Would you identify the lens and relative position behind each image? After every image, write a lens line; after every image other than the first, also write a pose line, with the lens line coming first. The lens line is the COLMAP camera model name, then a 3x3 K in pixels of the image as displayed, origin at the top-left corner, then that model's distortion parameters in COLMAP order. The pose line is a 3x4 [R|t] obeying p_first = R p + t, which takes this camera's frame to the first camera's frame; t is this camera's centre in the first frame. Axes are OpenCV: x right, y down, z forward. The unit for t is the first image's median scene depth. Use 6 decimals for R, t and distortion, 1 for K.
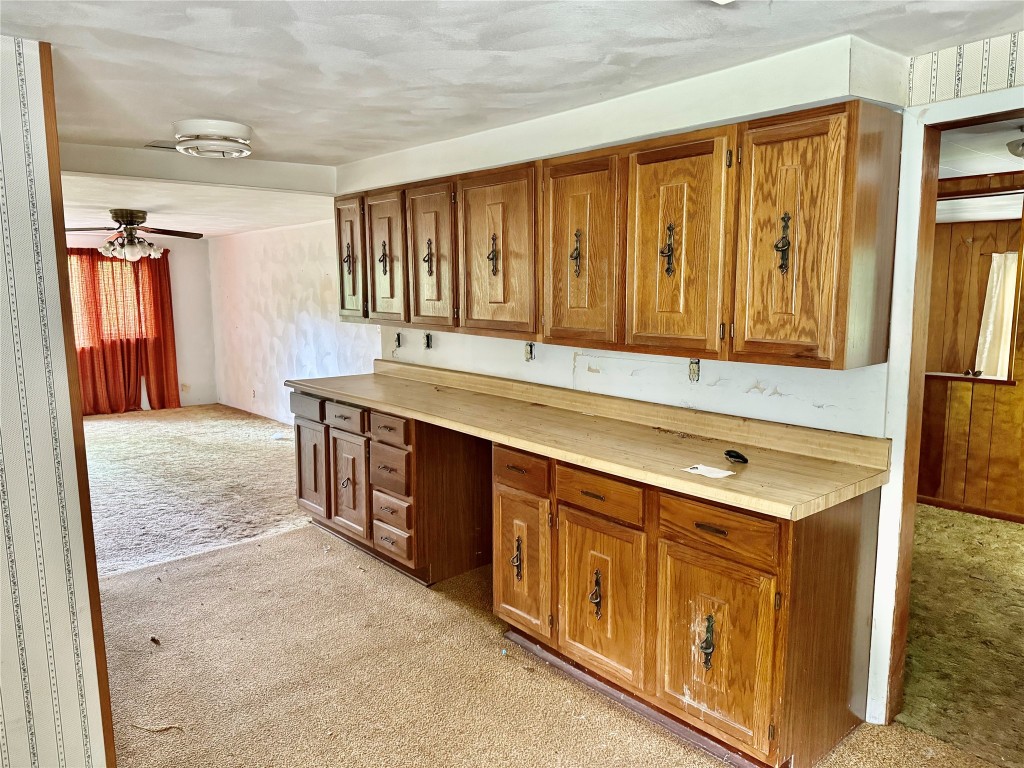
lens RADIAL K [[698.9, 0, 512.0], [0, 698.9, 384.0], [0, 0, 1]] dist [0.154044, -0.309969]
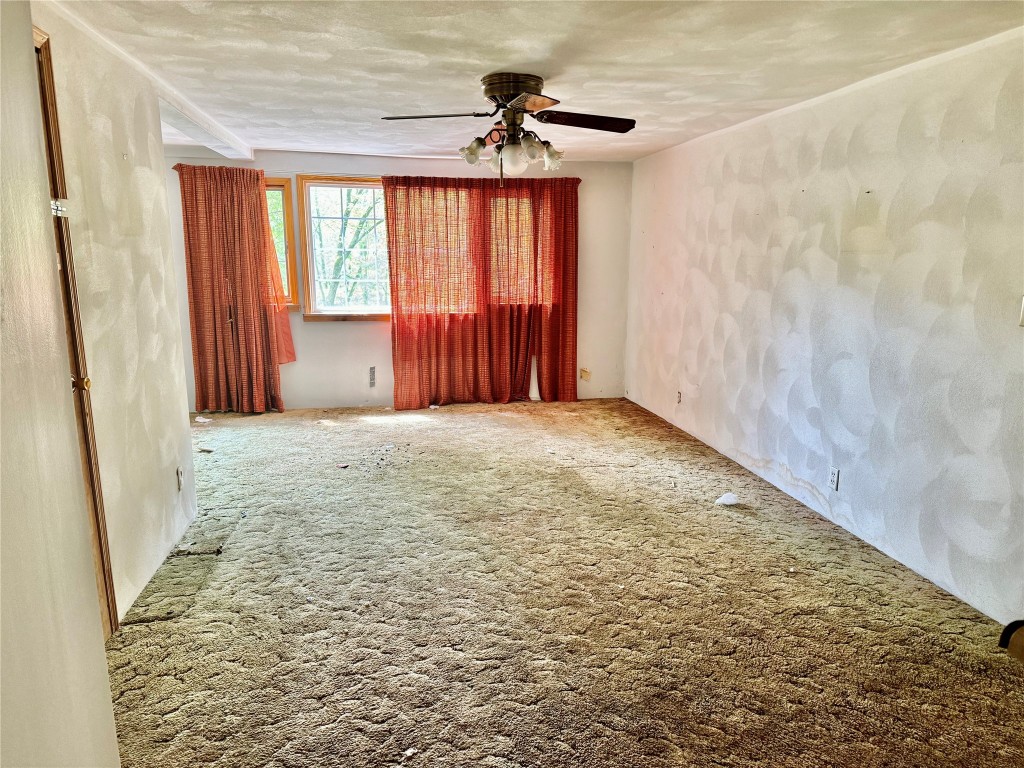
lens RADIAL K [[698.9, 0, 512.0], [0, 698.9, 384.0], [0, 0, 1]] dist [0.154044, -0.309969]
pose [[0.855270, 0.100690, -0.508305, -0.183156], [-0.071065, 0.994463, 0.077420, -0.040549], [0.513286, -0.030092, 0.857690, 0.402829]]
